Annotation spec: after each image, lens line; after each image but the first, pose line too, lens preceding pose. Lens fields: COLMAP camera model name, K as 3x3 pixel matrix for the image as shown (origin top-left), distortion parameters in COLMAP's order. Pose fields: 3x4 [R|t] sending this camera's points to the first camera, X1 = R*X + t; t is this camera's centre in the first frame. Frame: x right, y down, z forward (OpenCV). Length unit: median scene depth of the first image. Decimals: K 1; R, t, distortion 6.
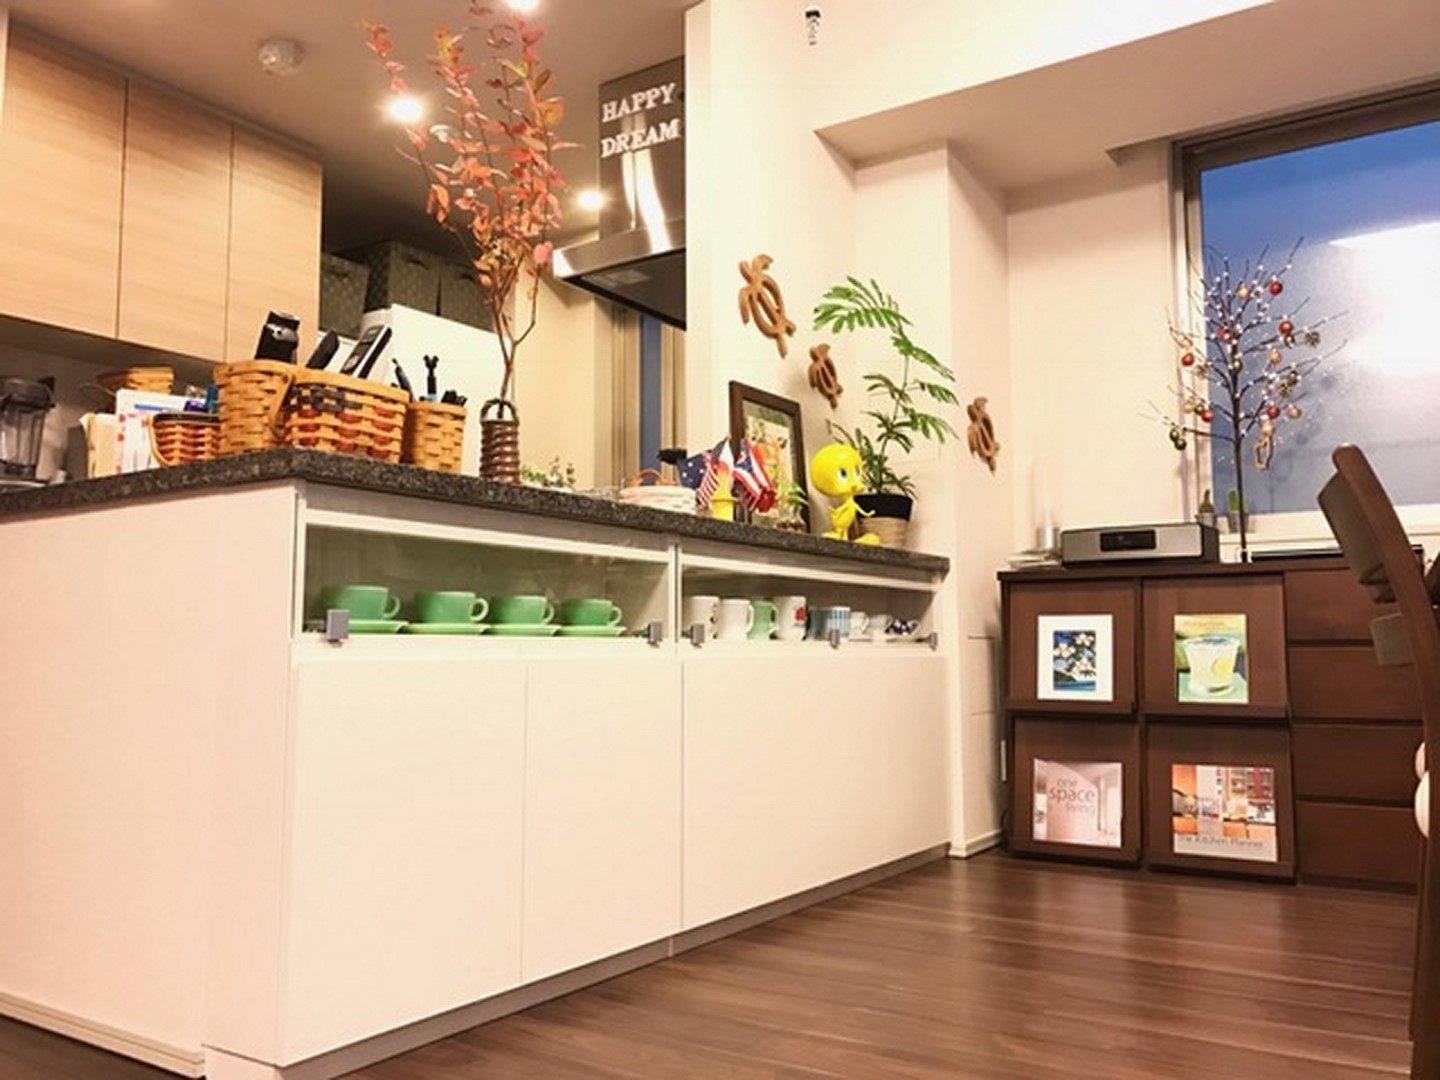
lens RADIAL K [[1199.4, 0, 714.7], [0, 1199.4, 541.4], [0, 0, 1]] dist [0.034960, -0.052483]
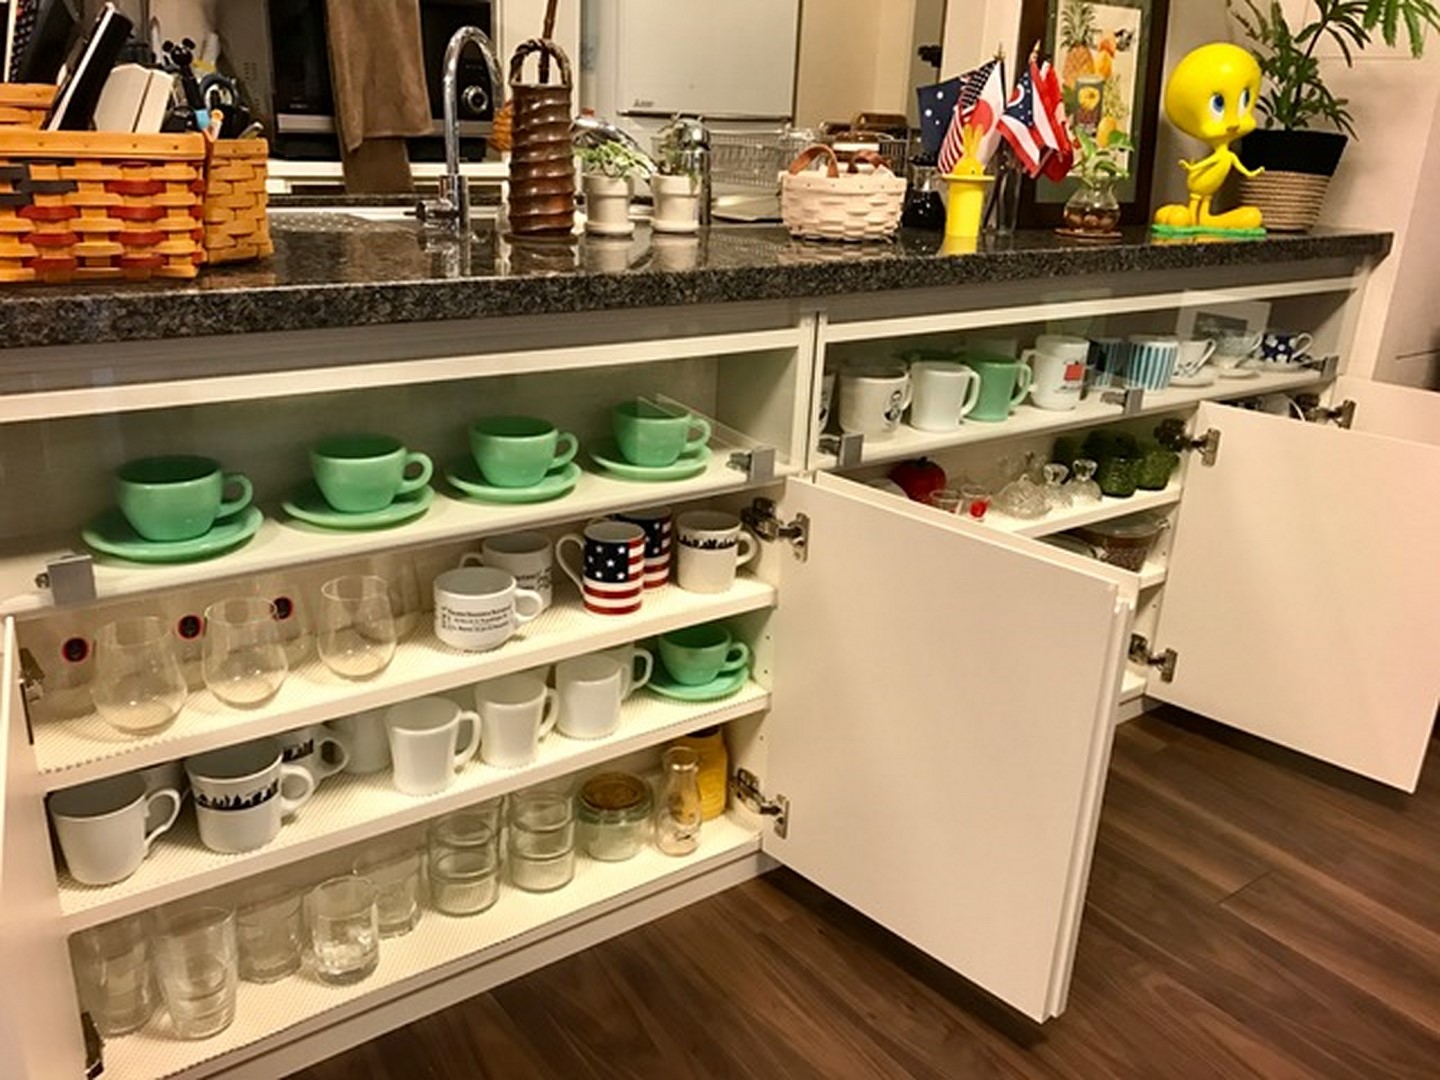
lens RADIAL K [[1199.4, 0, 713.4], [0, 1199.4, 542.0], [0, 0, 1]] dist [0.034960, -0.052483]
pose [[0.938187, 0.159398, -0.307240, 0.089616], [-0.014186, 0.904613, 0.425999, -0.109571], [0.345837, -0.395308, 0.850957, 0.313262]]
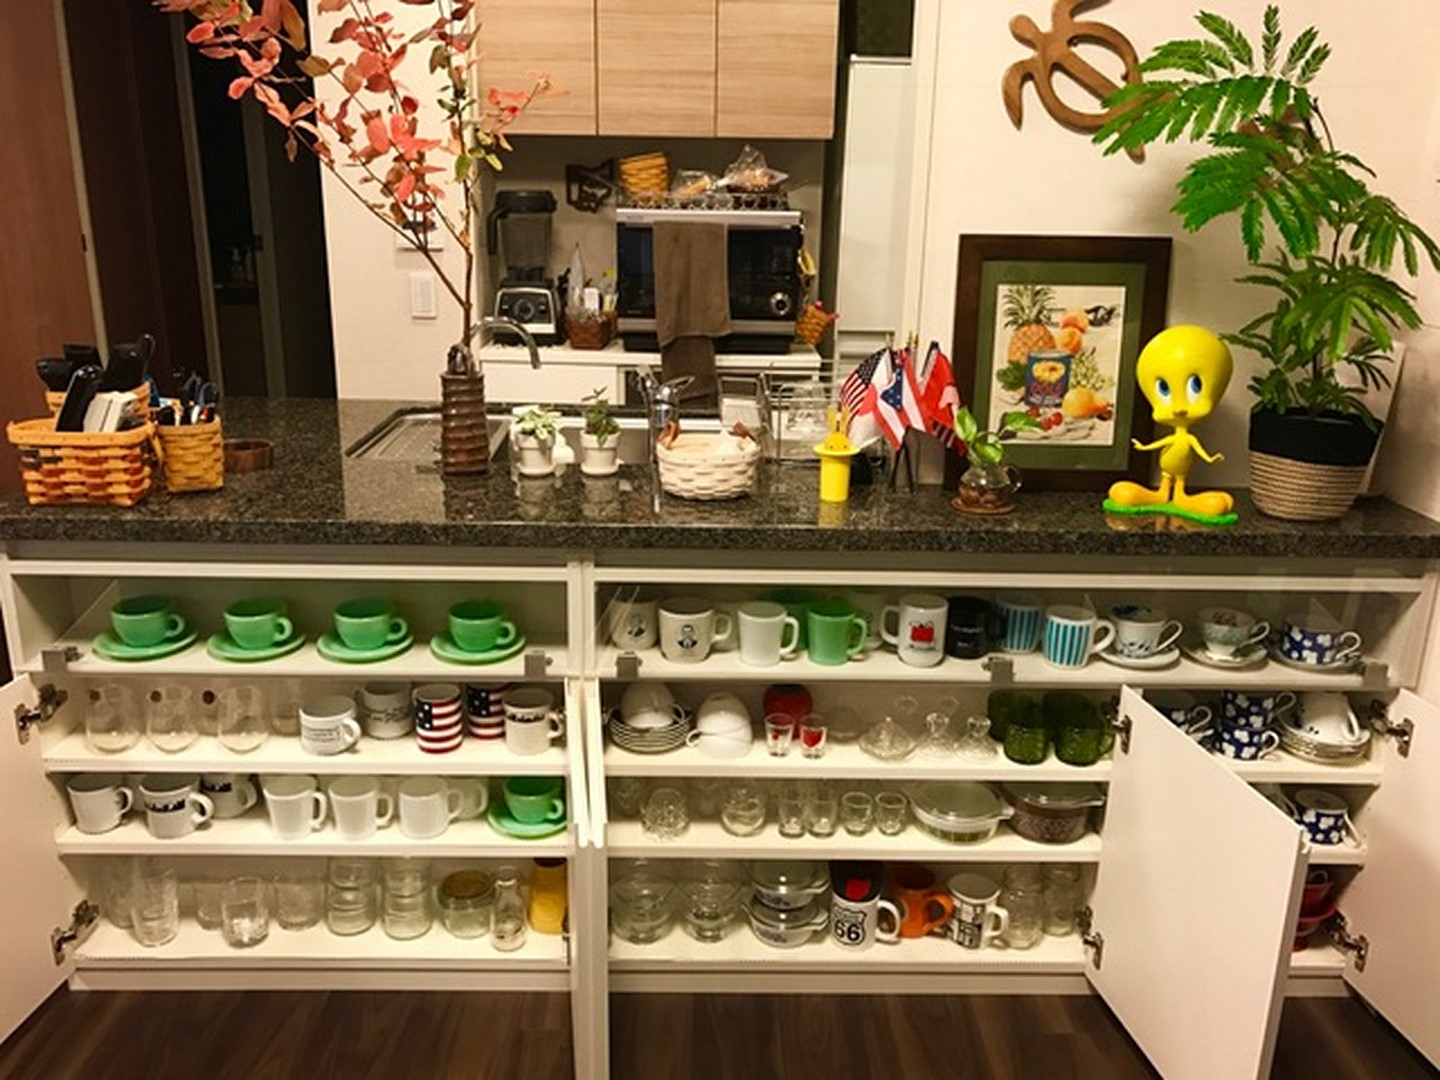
lens RADIAL K [[1199.4, 0, 701.9], [0, 1199.4, 534.5], [0, 0, 1]] dist [0.034960, -0.052483]
pose [[0.555342, 0.251113, -0.792804, 0.457227], [0.063027, 0.937871, 0.341211, -0.199969], [0.829230, -0.239456, 0.505012, 0.498385]]
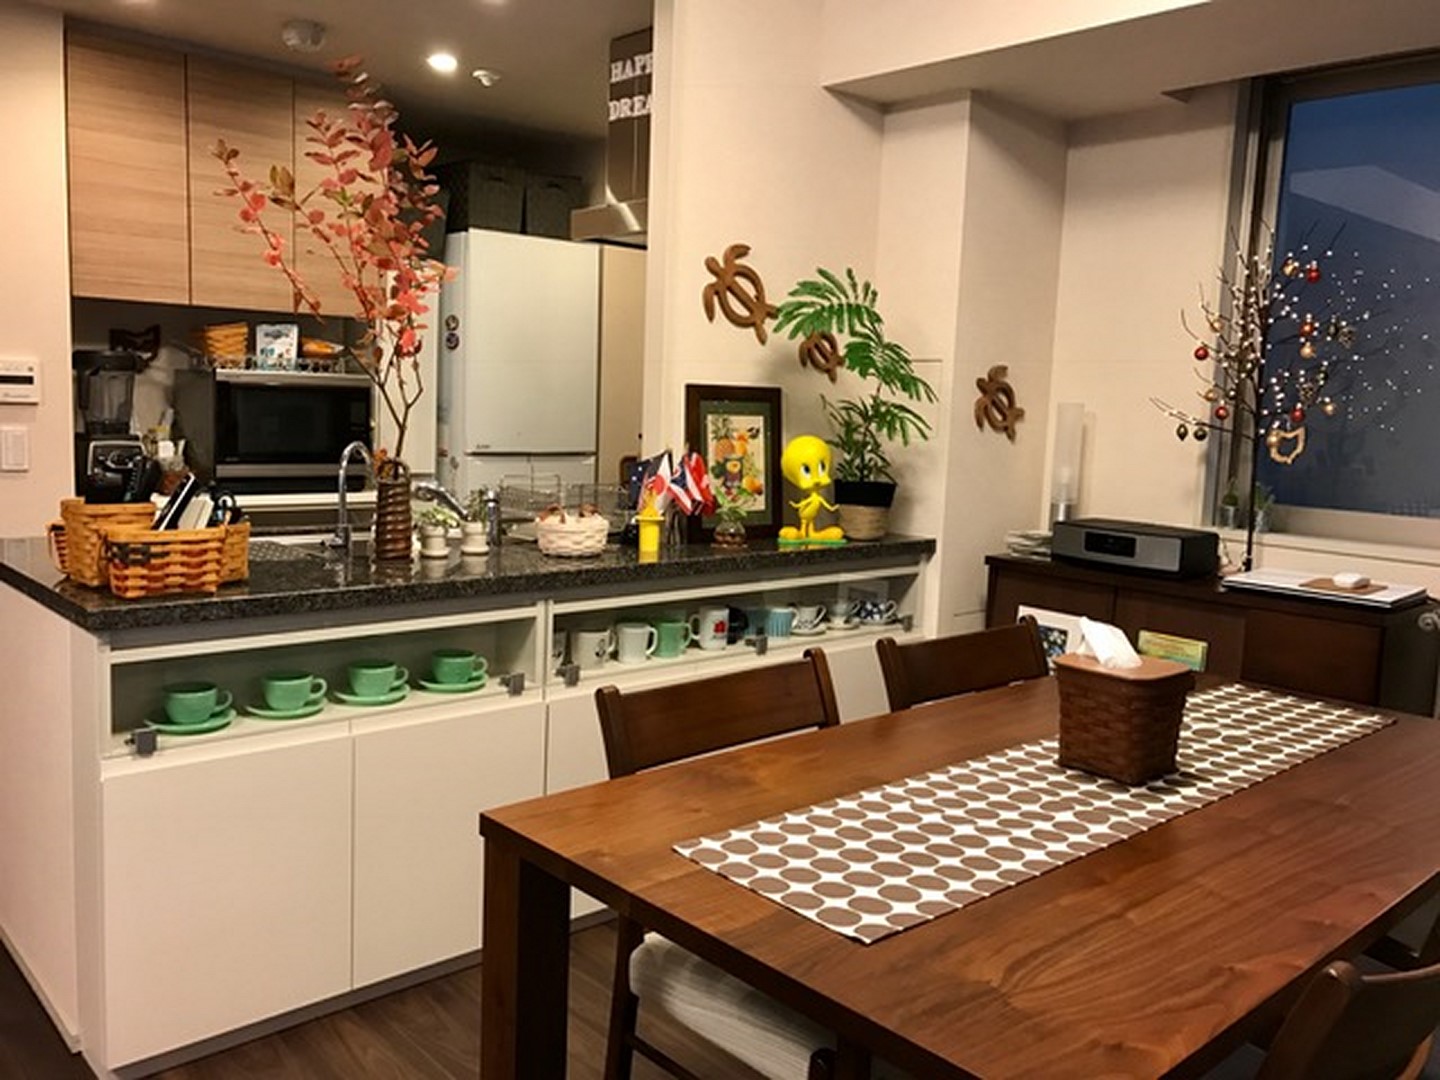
lens RADIAL K [[1199.4, 0, 721.2], [0, 1199.4, 541.1], [0, 0, 1]] dist [0.034960, -0.052483]
pose [[0.969072, 0.071464, -0.236203, 0.277750], [-0.019729, 0.976523, 0.214509, -0.211127], [0.245988, -0.203214, 0.947731, 0.007673]]
